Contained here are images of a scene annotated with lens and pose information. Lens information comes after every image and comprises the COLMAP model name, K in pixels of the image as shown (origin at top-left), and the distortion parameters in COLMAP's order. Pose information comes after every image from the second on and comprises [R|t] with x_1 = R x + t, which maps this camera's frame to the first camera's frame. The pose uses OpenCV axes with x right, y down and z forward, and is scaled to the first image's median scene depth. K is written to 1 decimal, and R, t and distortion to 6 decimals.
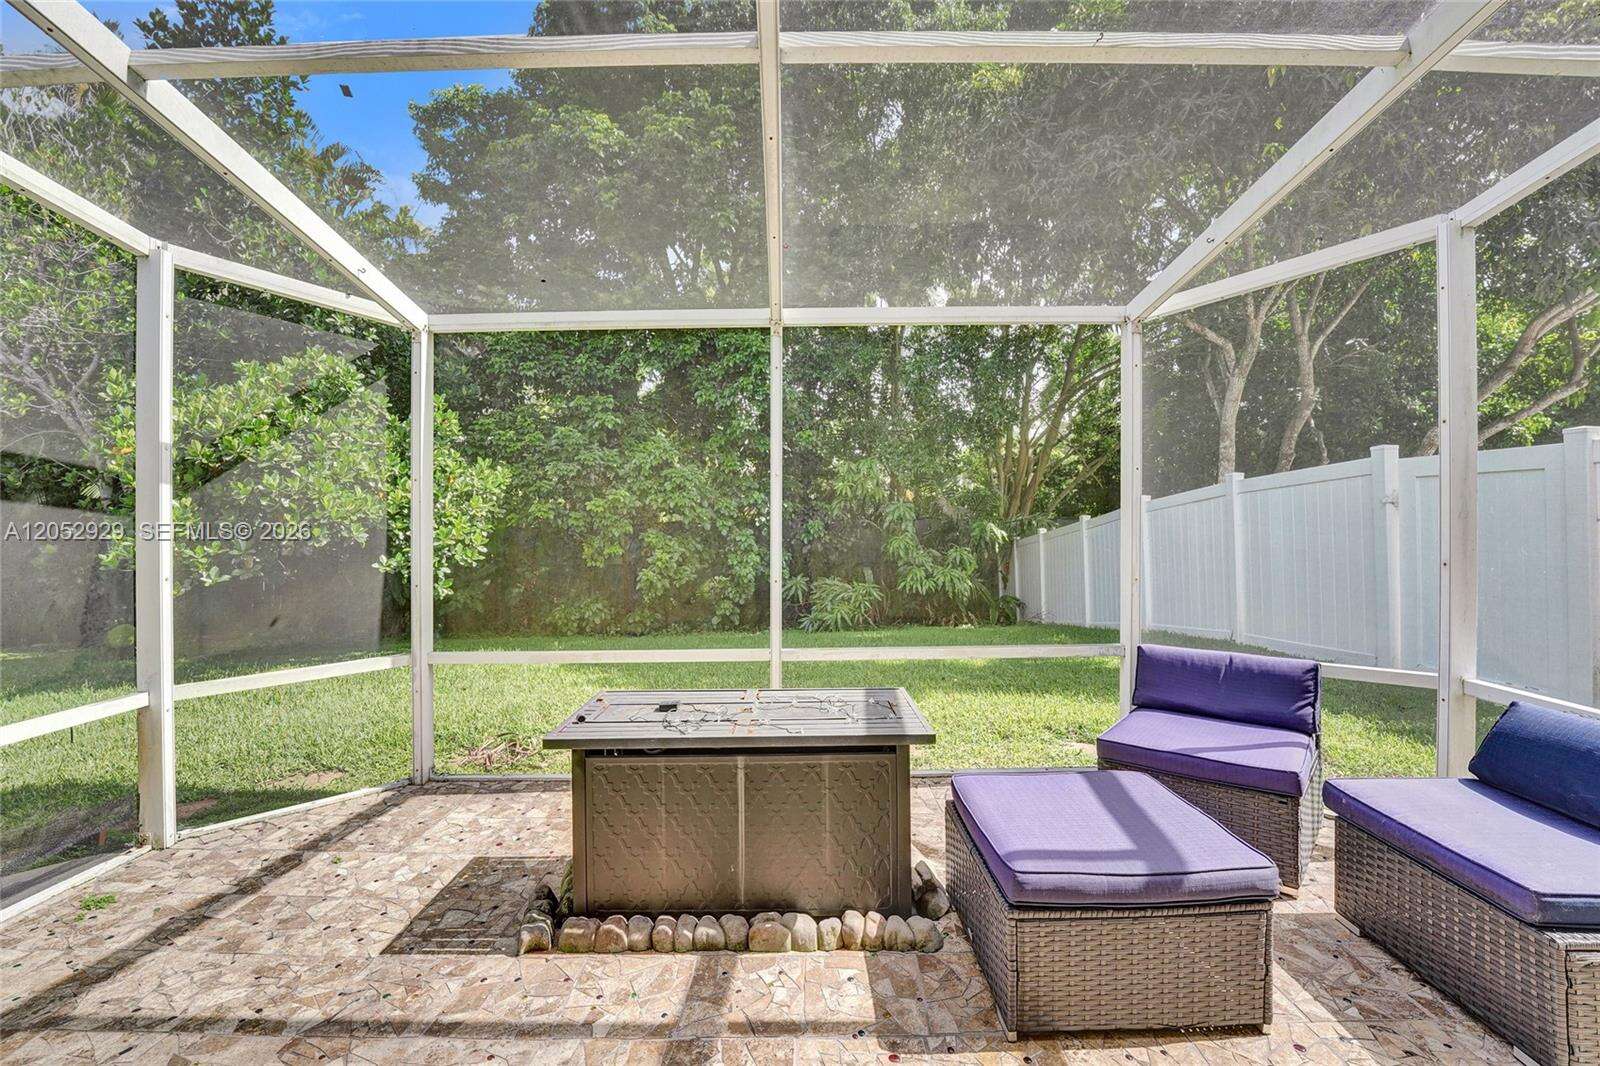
lens RADIAL K [[671.6, 0, 796.9], [0, 671.6, 527.7], [0, 0, 1]] dist [-0.025159, 0.000148]
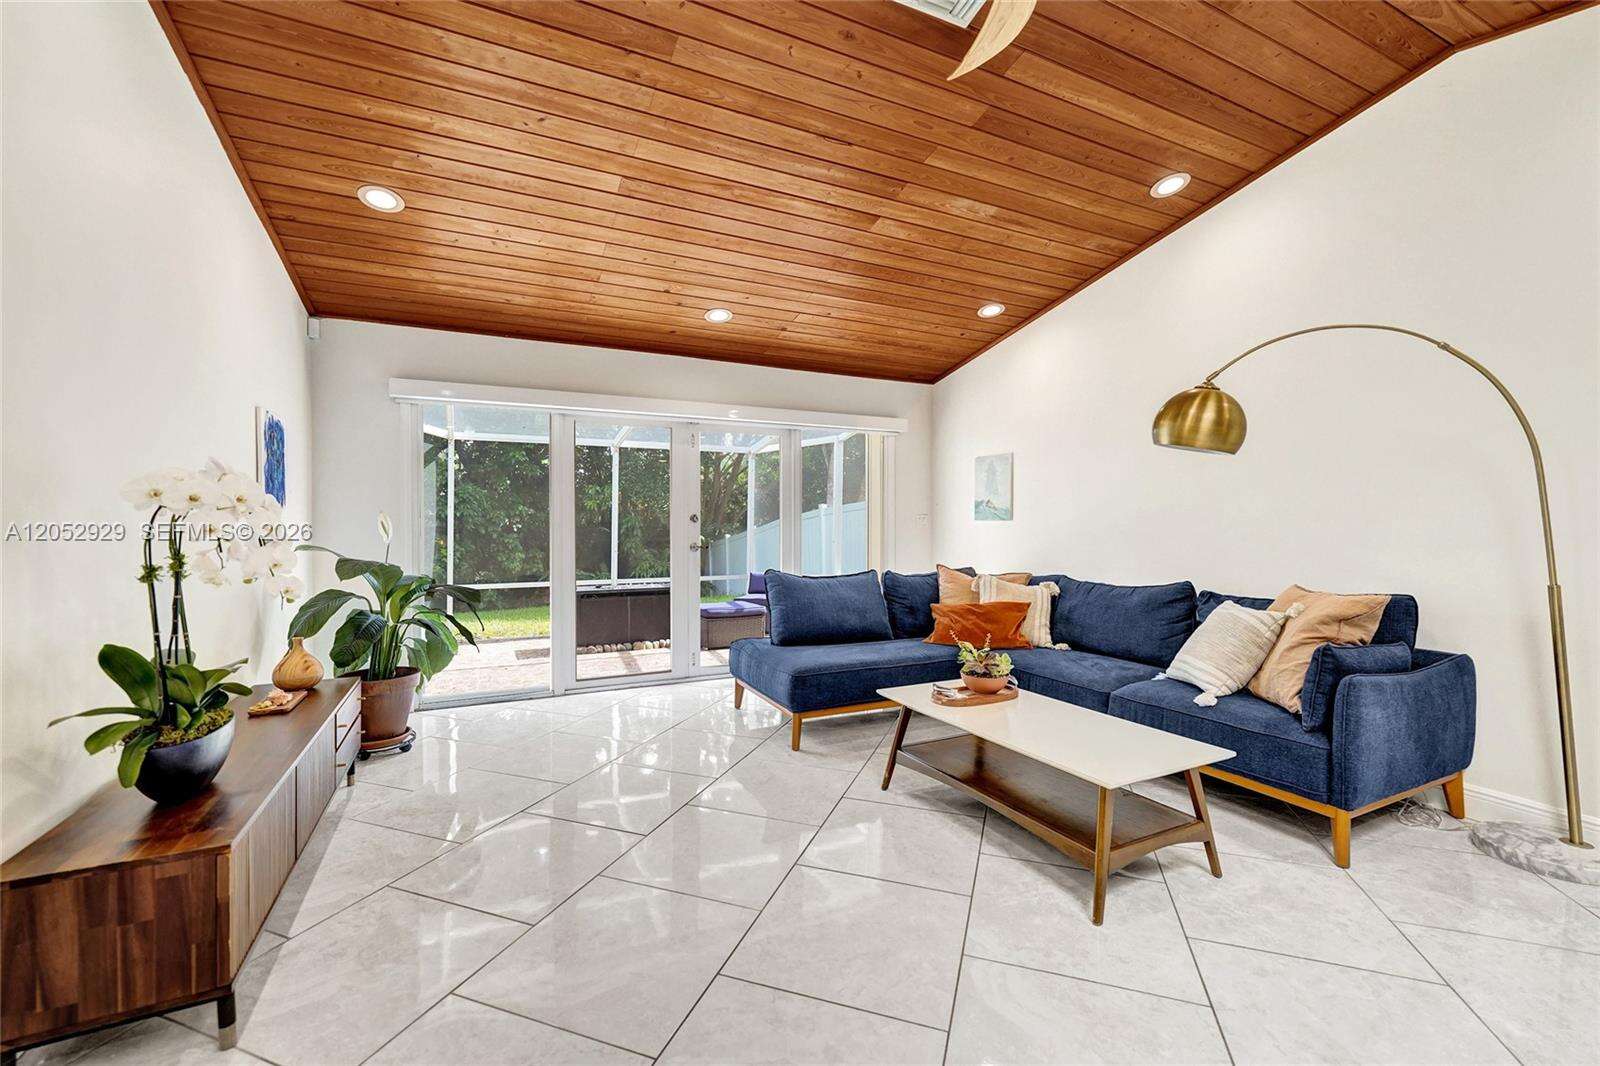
lens RADIAL K [[671.6, 0, 796.9], [0, 671.6, 527.7], [0, 0, 1]] dist [-0.025159, 0.000148]
pose [[0.906332, 0.000232, 0.422567, -0.760900], [0.003266, 0.999966, -0.007555, 0.023880], [-0.422554, 0.008228, 0.906300, -2.487634]]
